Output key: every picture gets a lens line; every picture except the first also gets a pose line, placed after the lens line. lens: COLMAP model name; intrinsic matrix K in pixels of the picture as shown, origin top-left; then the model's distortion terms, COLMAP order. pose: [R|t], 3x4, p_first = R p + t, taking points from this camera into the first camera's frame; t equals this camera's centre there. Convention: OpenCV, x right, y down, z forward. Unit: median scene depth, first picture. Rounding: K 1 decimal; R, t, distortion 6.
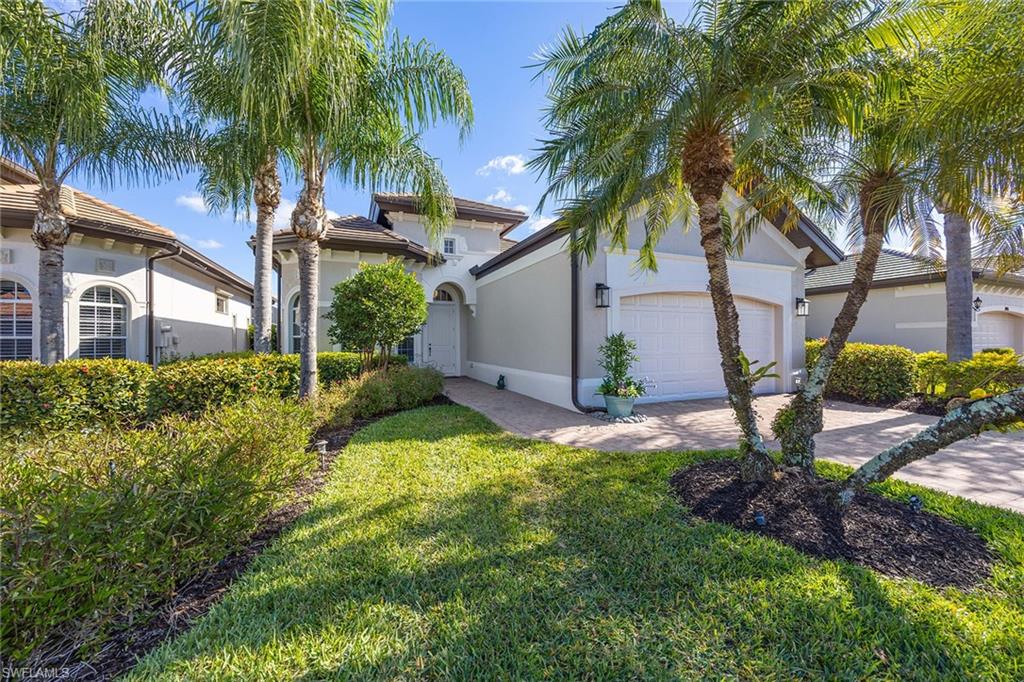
lens RADIAL K [[390.7, 0, 509.4], [0, 390.7, 343.0], [0, 0, 1]] dist [-0.003117, 0.000492]
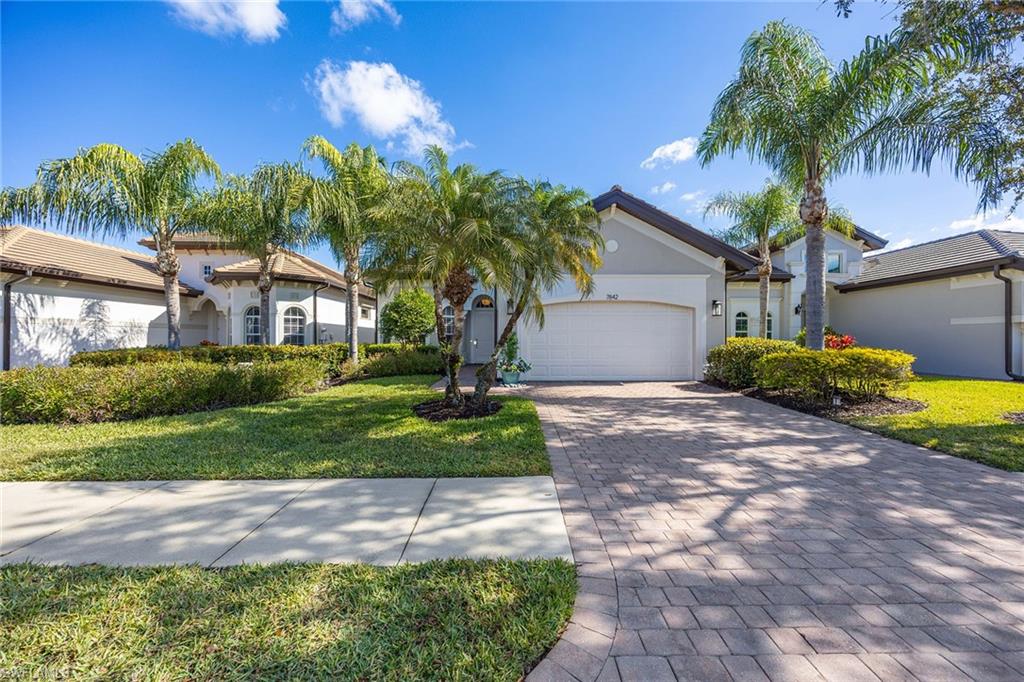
lens RADIAL K [[390.7, 0, 522.0], [0, 390.7, 338.9], [0, 0, 1]] dist [-0.003117, 0.000492]
pose [[0.925673, 0.003457, -0.378309, 0.688458], [-0.005755, 0.999971, -0.004943, 0.010564], [0.378281, 0.006753, 0.925666, -0.325935]]
